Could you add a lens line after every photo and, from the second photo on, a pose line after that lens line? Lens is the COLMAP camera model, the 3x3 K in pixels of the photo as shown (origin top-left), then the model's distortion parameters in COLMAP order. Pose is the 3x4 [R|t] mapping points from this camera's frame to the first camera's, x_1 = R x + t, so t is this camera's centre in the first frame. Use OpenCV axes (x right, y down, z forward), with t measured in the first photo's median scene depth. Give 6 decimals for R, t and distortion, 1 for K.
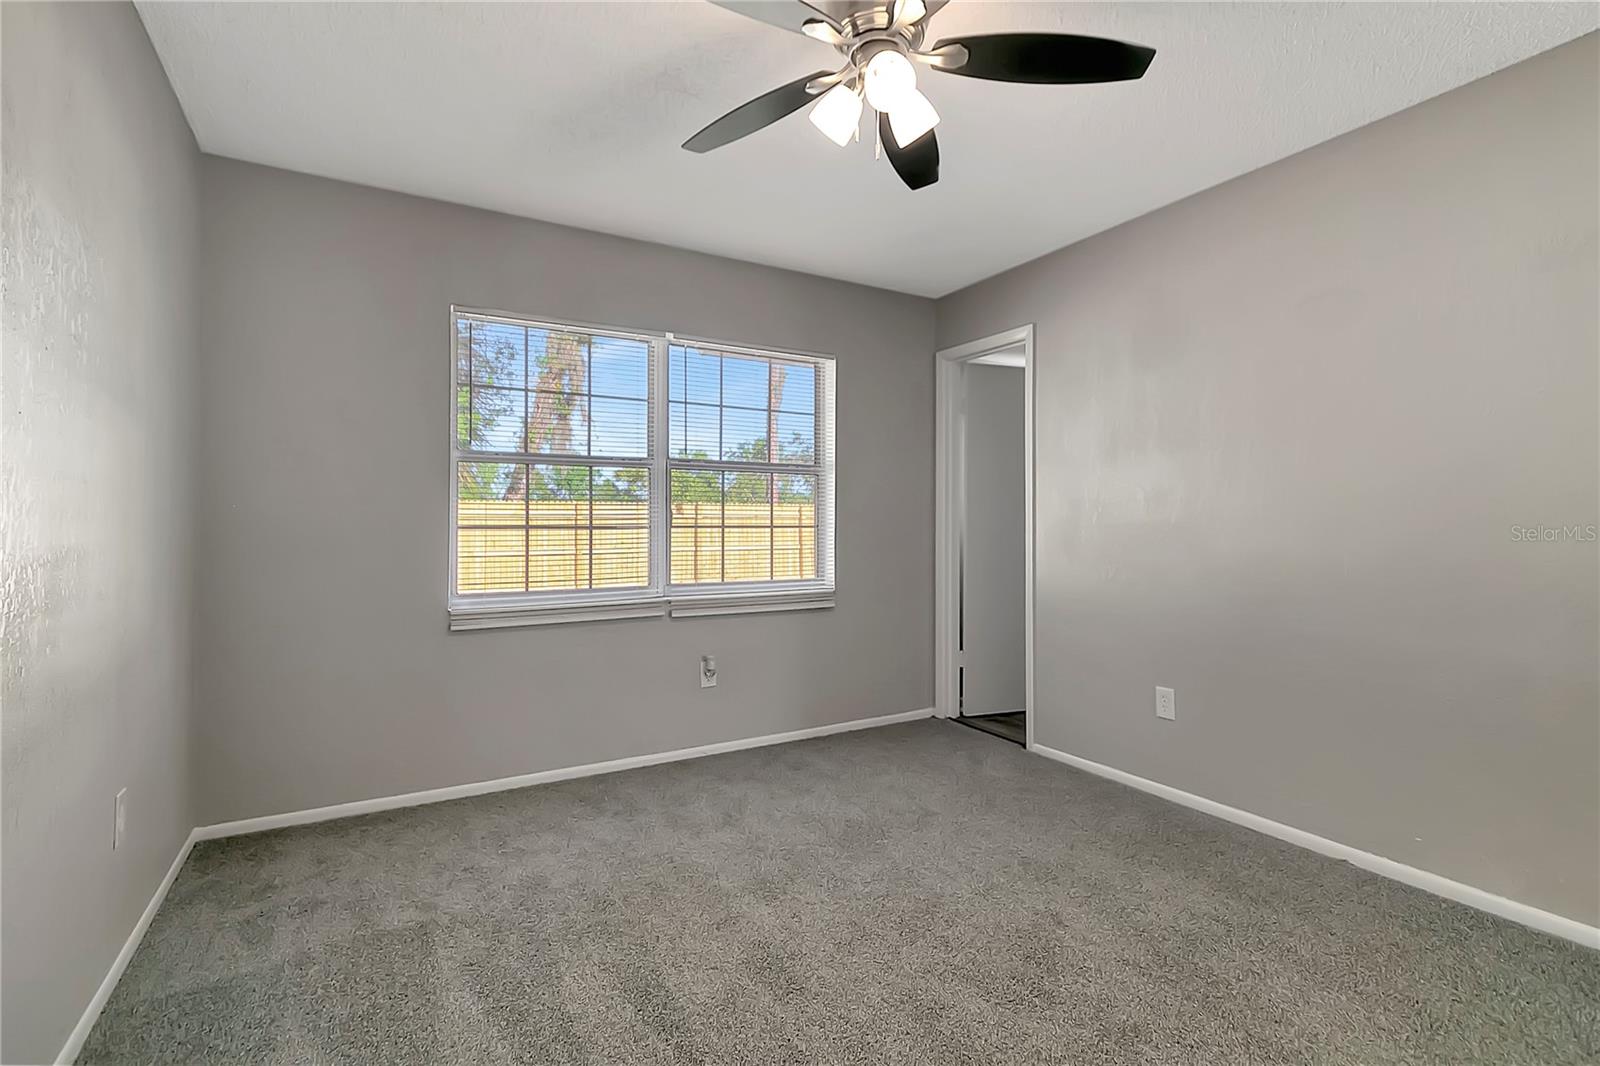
lens RADIAL K [[745.7, 0, 805.7], [0, 745.7, 542.2], [0, 0, 1]] dist [0.016917, -0.000160]
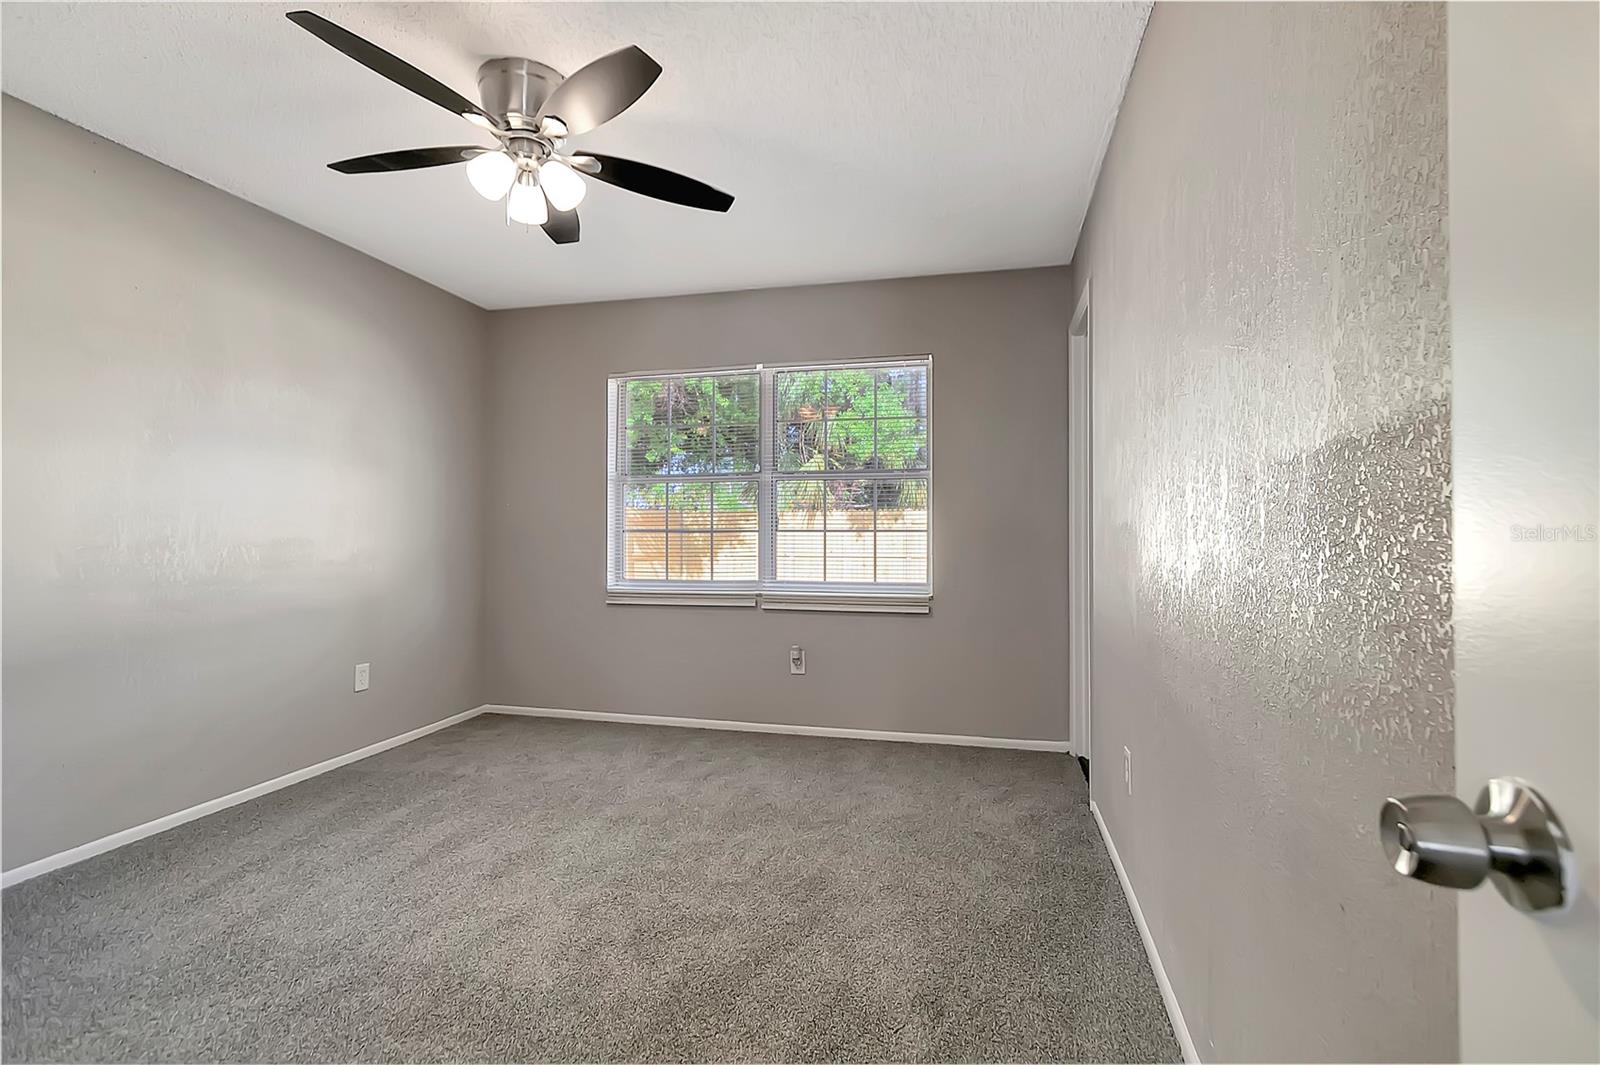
lens RADIAL K [[738.3, 0, 814.0], [0, 738.3, 553.3], [0, 0, 1]] dist [0.003780, -0.004991]
pose [[0.720472, 0.024314, -0.693058, 0.672055], [-0.014423, 0.999694, 0.020078, -0.009733], [0.693334, -0.004470, 0.720602, 0.225199]]
